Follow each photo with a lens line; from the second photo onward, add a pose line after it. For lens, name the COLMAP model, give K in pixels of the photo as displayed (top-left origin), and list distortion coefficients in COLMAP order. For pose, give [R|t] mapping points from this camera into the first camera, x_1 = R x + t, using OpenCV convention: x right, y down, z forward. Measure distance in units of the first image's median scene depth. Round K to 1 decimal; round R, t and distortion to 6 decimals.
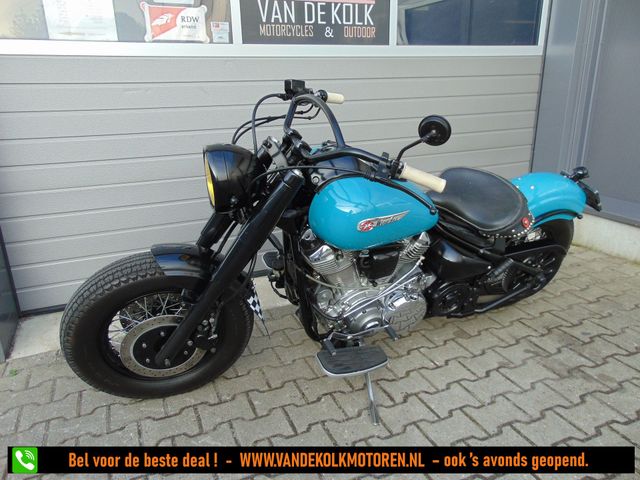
lens RADIAL K [[478.6, 0, 320.0], [0, 478.6, 240.0], [0, 0, 1]] dist [-0.026864, 0.066317]
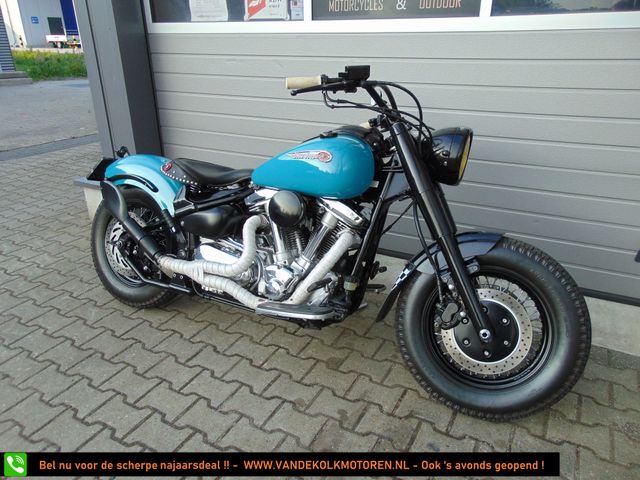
lens RADIAL K [[480.3, 0, 320.0], [0, 480.3, 240.0], [0, 0, 1]] dist [-0.026966, 0.068681]
pose [[0.615646, 0.326693, -0.717113, 0.854876], [-0.255905, 0.943580, 0.210168, -0.201476], [0.745314, 0.054124, 0.664514, 0.376412]]
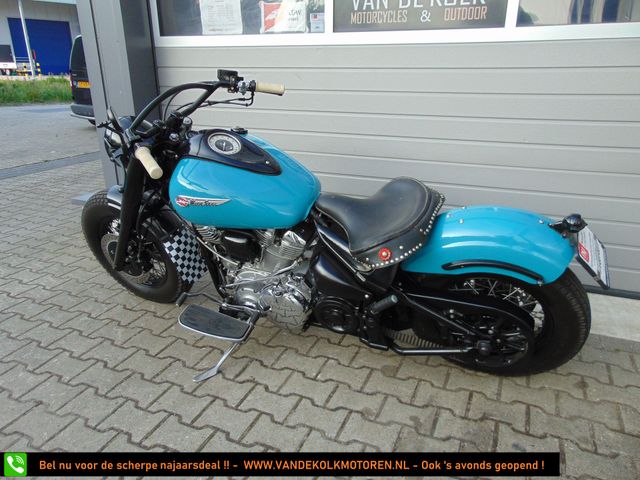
lens RADIAL K [[478.6, 0, 320.0], [0, 478.6, 240.0], [0, 0, 1]] dist [-0.026864, 0.066317]
pose [[0.685670, 0.269700, -0.676105, 0.738503], [-0.242884, 0.960365, 0.136771, -0.118183], [0.686195, 0.070436, 0.724000, 0.272041]]
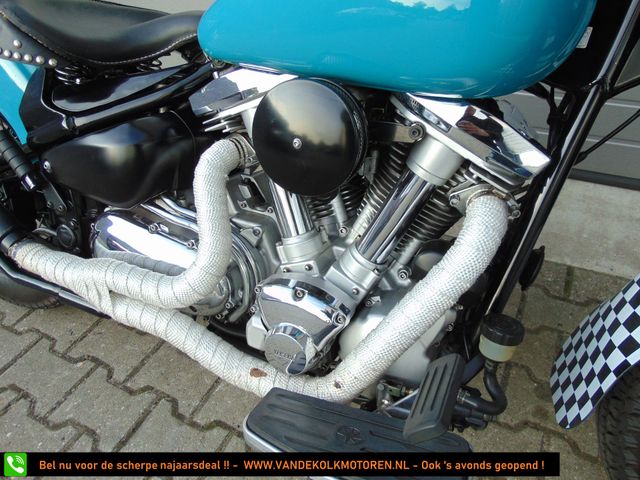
lens RADIAL K [[476.1, 0, 320.0], [0, 476.1, 240.0], [0, 0, 1]] dist [-0.022890, 0.055016]
pose [[0.642084, 0.487797, -0.591423, 0.410274], [-0.207426, 0.853220, 0.478529, -0.144565], [0.738039, -0.184580, 0.649021, 0.692690]]
